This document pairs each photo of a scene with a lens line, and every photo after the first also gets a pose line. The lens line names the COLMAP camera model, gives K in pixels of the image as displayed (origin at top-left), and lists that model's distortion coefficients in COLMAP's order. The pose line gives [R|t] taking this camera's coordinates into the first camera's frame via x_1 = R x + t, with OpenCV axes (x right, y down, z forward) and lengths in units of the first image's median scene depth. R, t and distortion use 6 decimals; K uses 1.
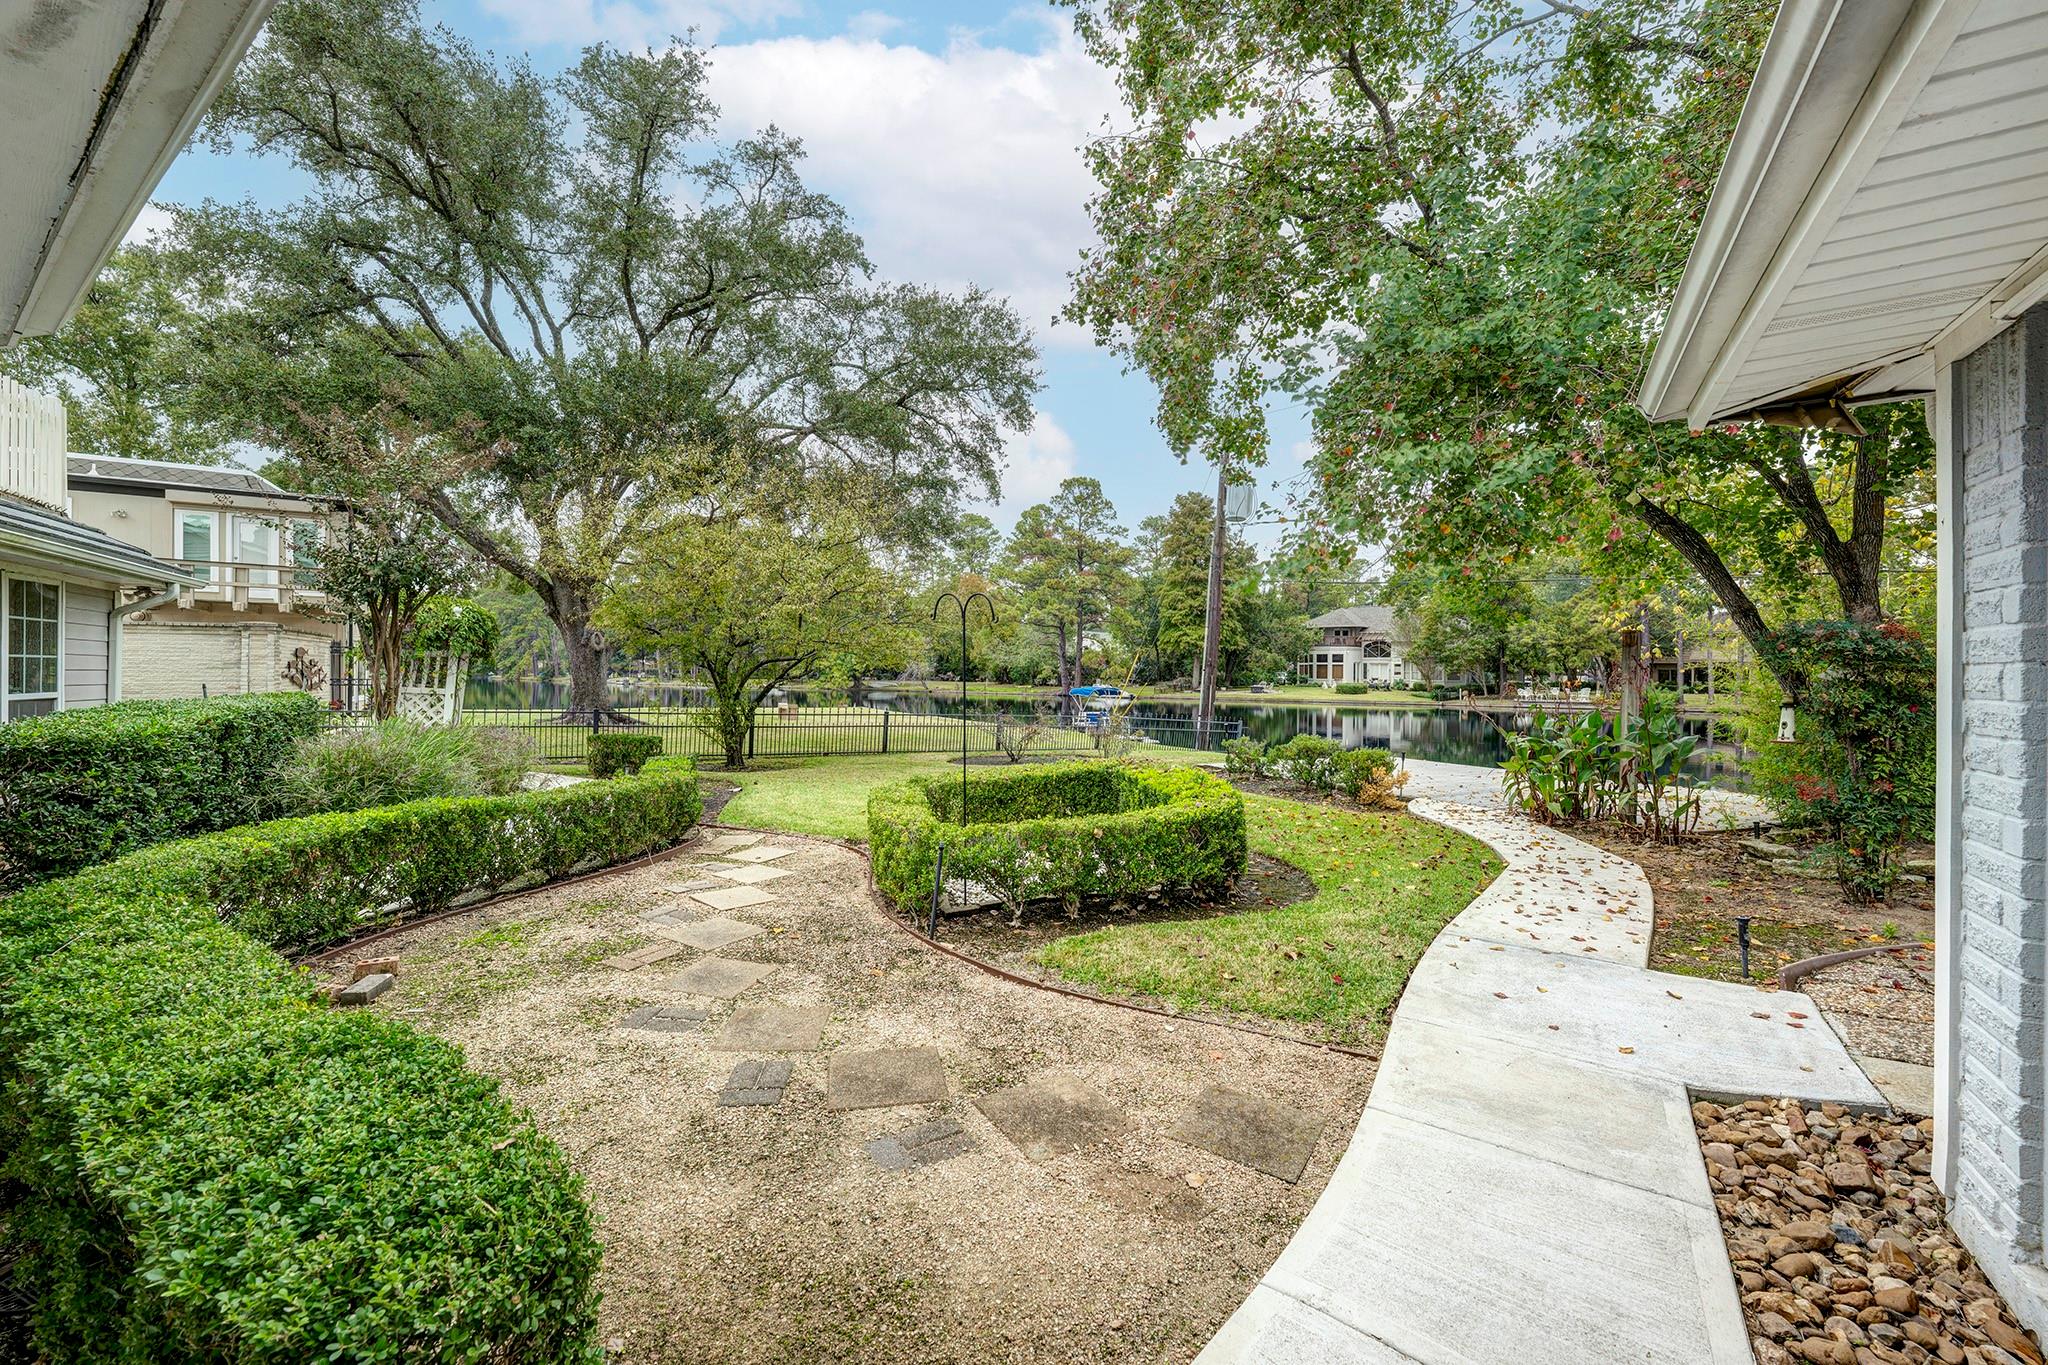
lens RADIAL K [[822.0, 0, 1018.2], [0, 822.0, 678.8], [0, 0, 1]] dist [0.001734, -0.000019]
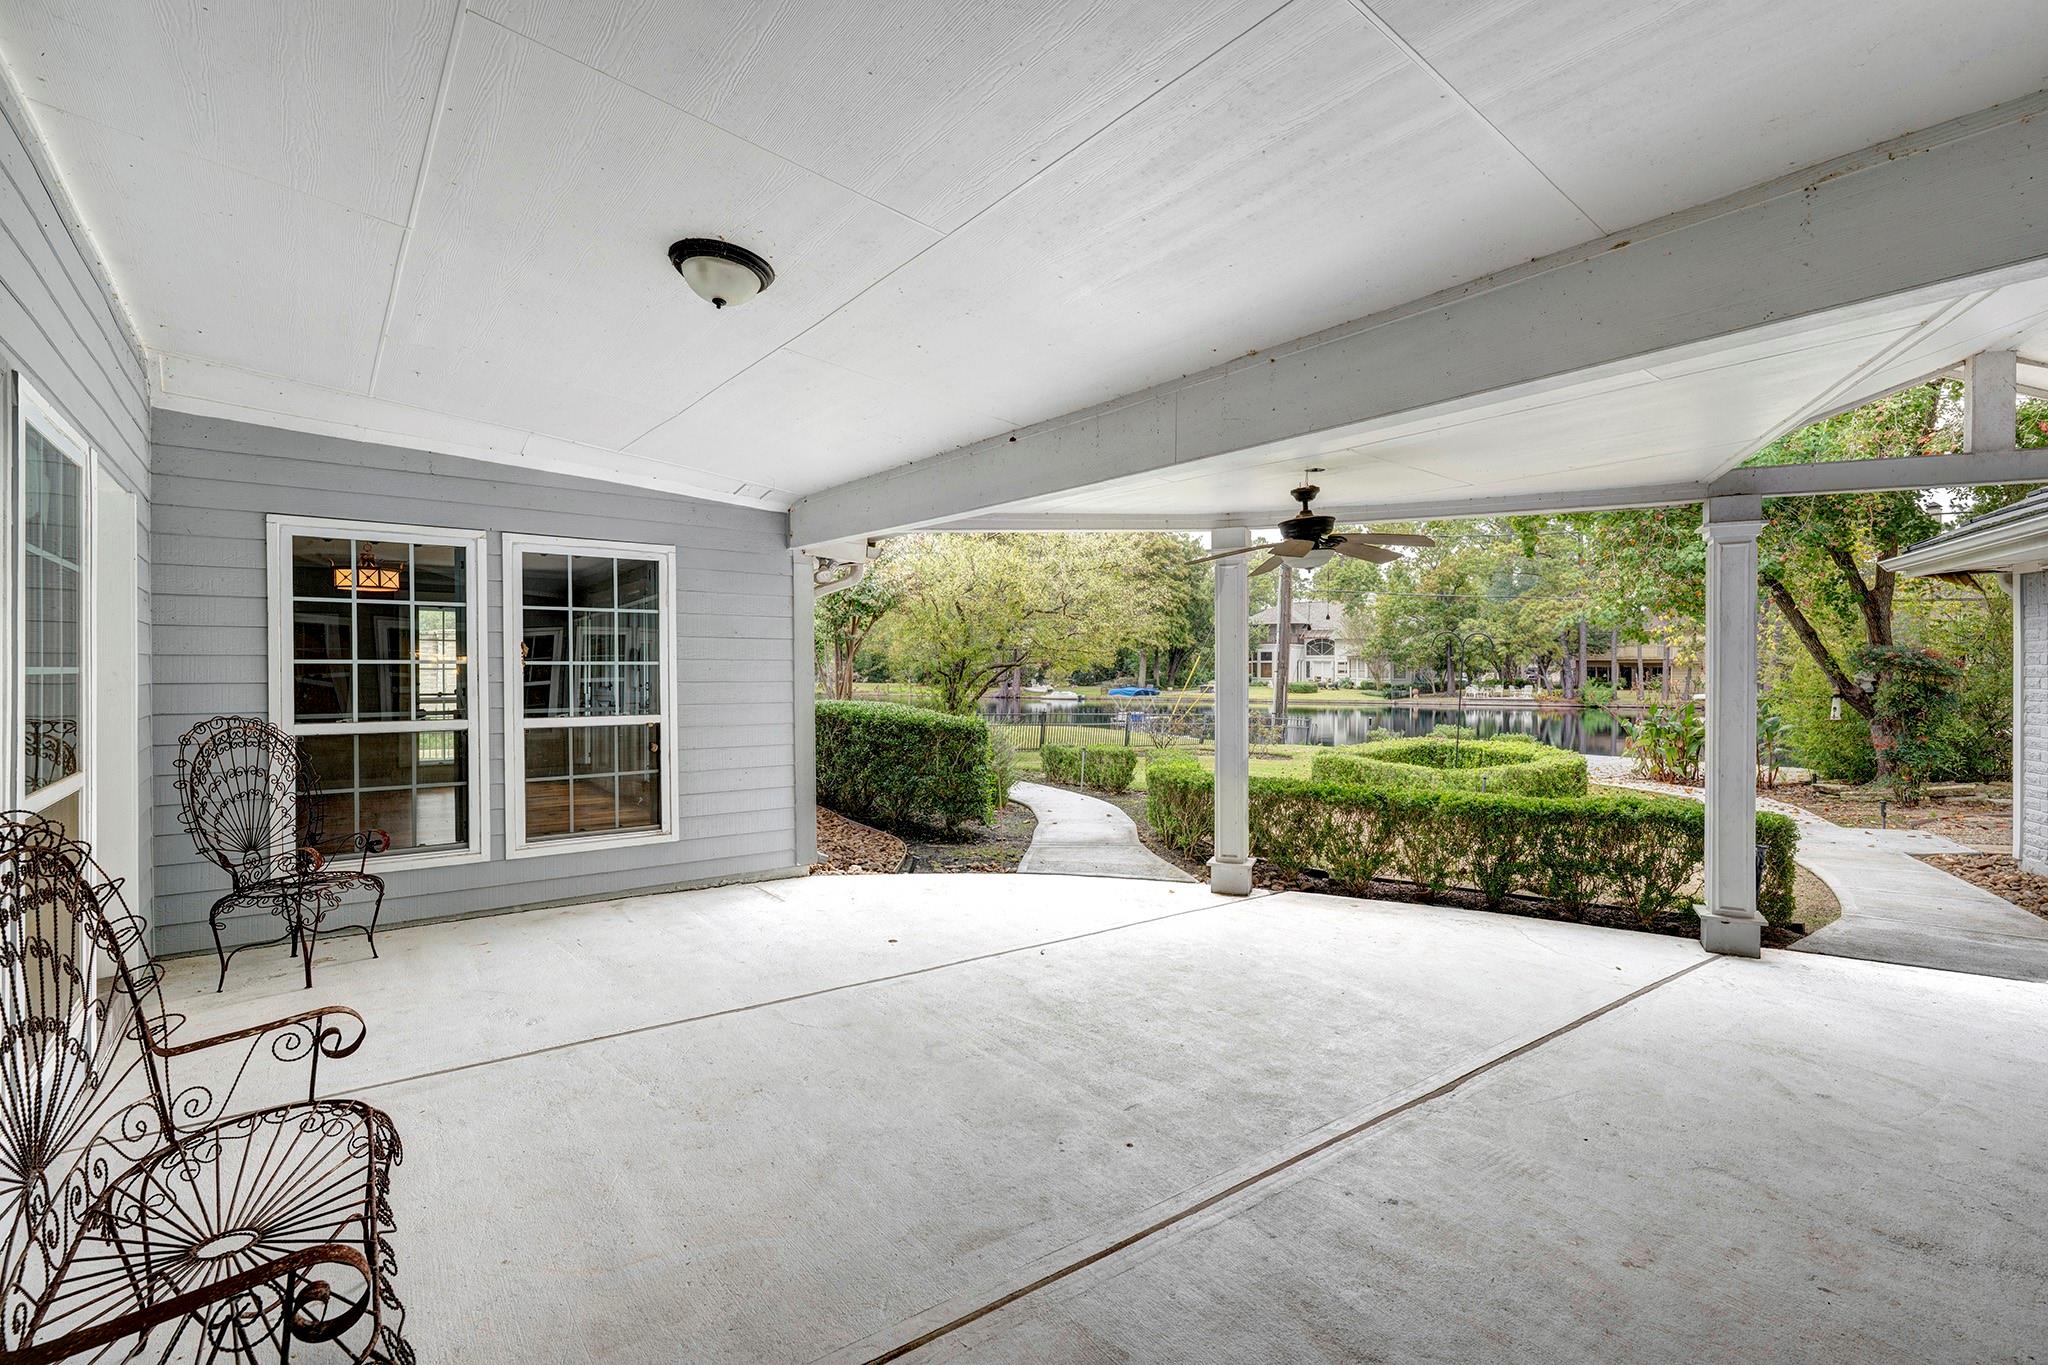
lens RADIAL K [[929.9, 0, 1026.7], [0, 929.9, 672.6], [0, 0, 1]] dist [0.002022, 0.000478]
pose [[0.990099, -0.005027, 0.140280, -0.071888], [0.005953, 0.999963, -0.006183, -0.000869], [-0.140244, 0.006957, 0.990093, -0.045514]]
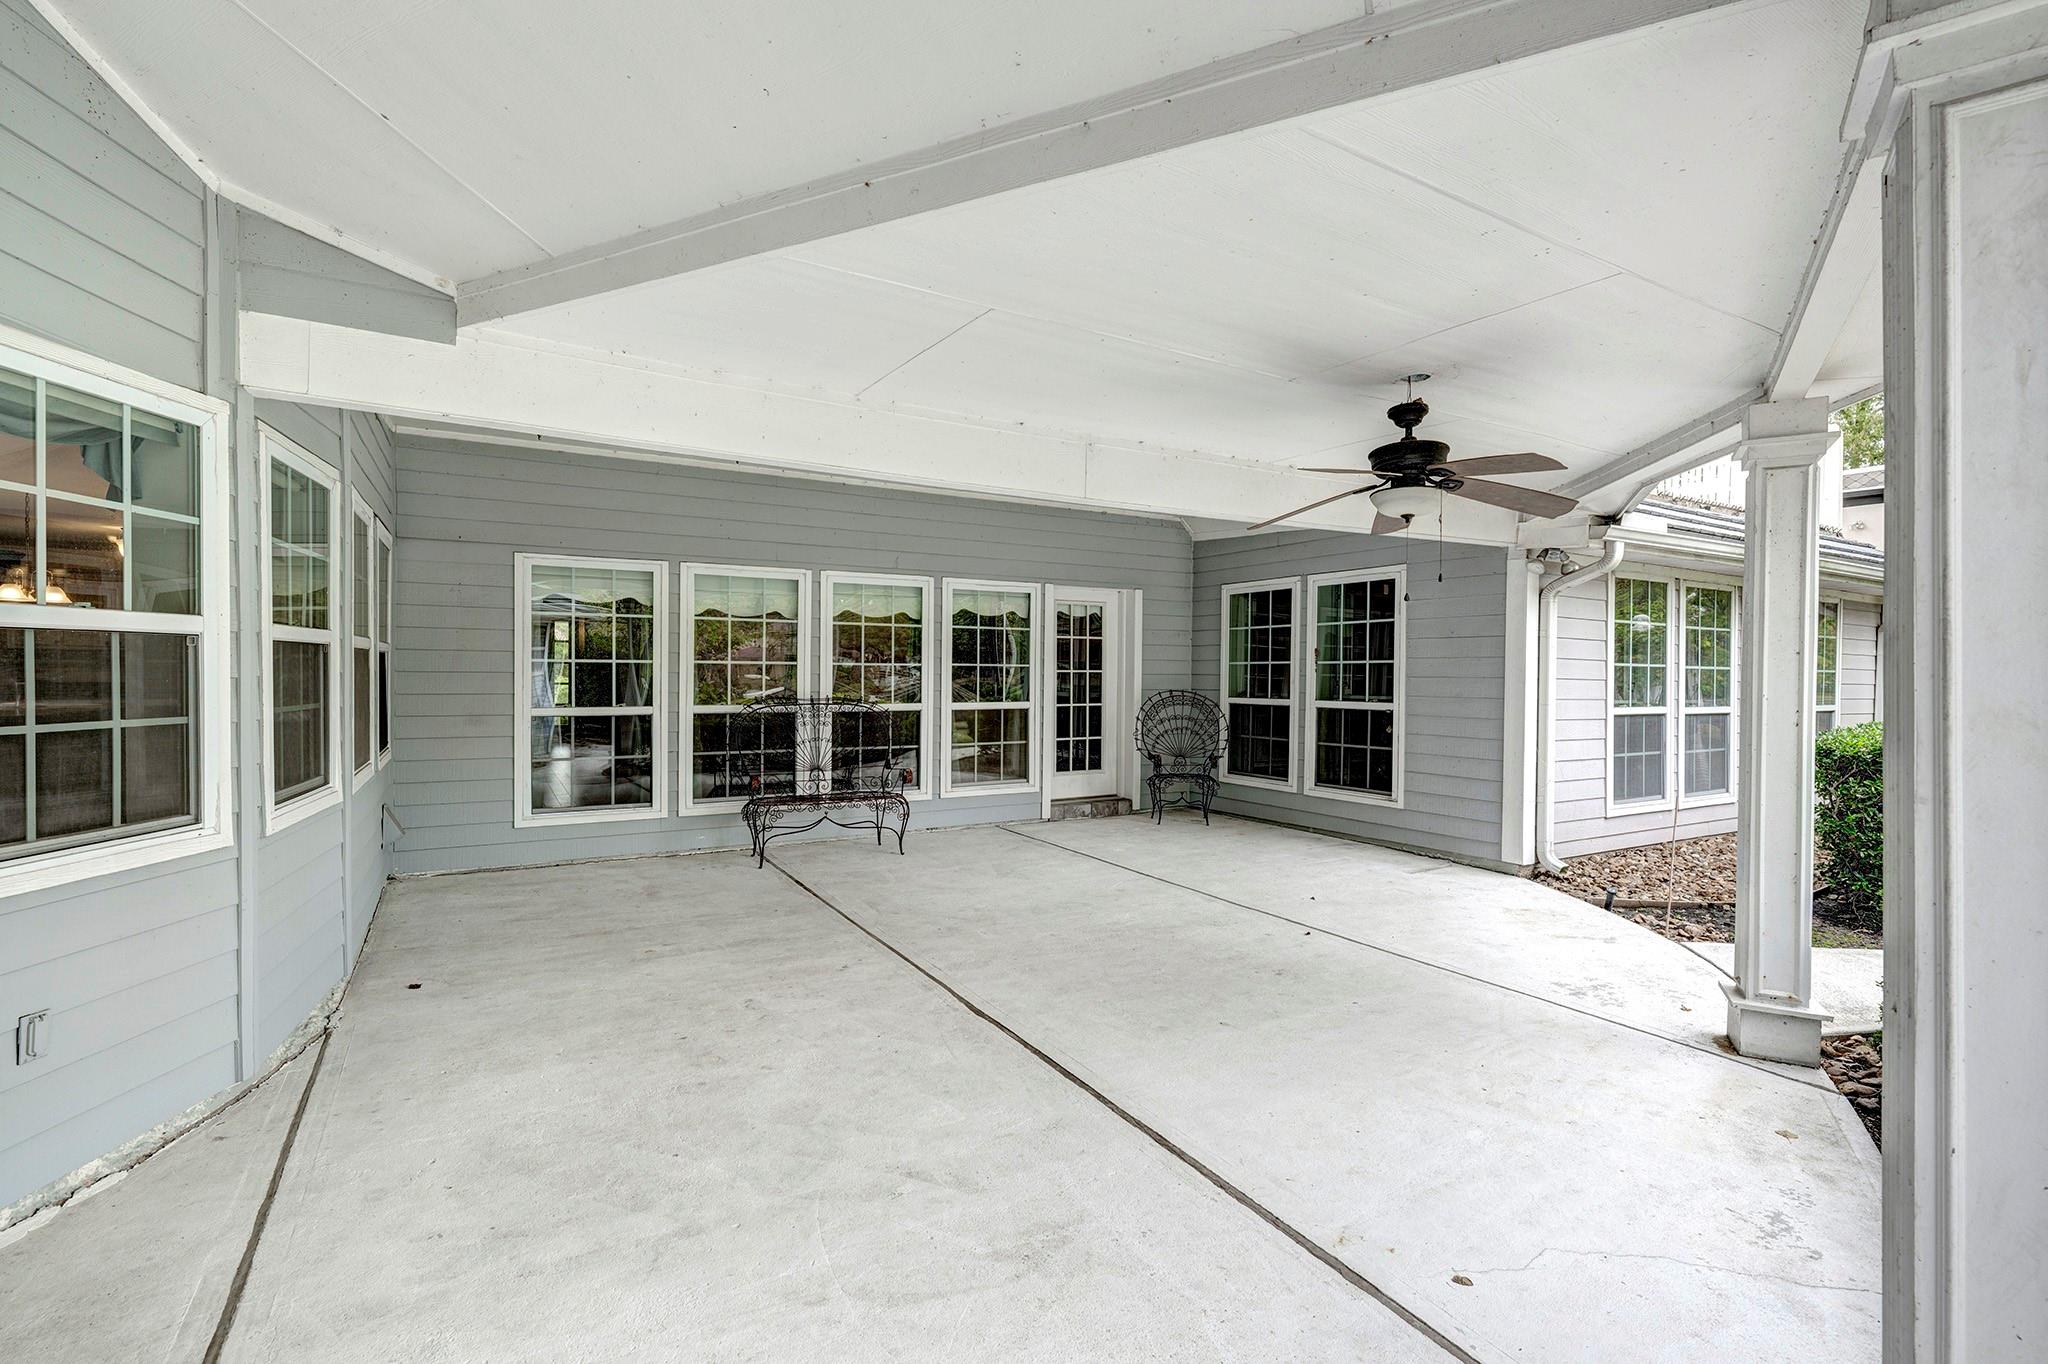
lens RADIAL K [[929.9, 0, 1026.4], [0, 929.9, 682.1], [0, 0, 1]] dist [0.002022, 0.000478]
pose [[0.028675, 0.003537, -0.999583, 0.471837], [-0.020339, 0.999789, 0.002954, 0.007517], [0.999382, 0.020246, 0.028741, 0.249798]]
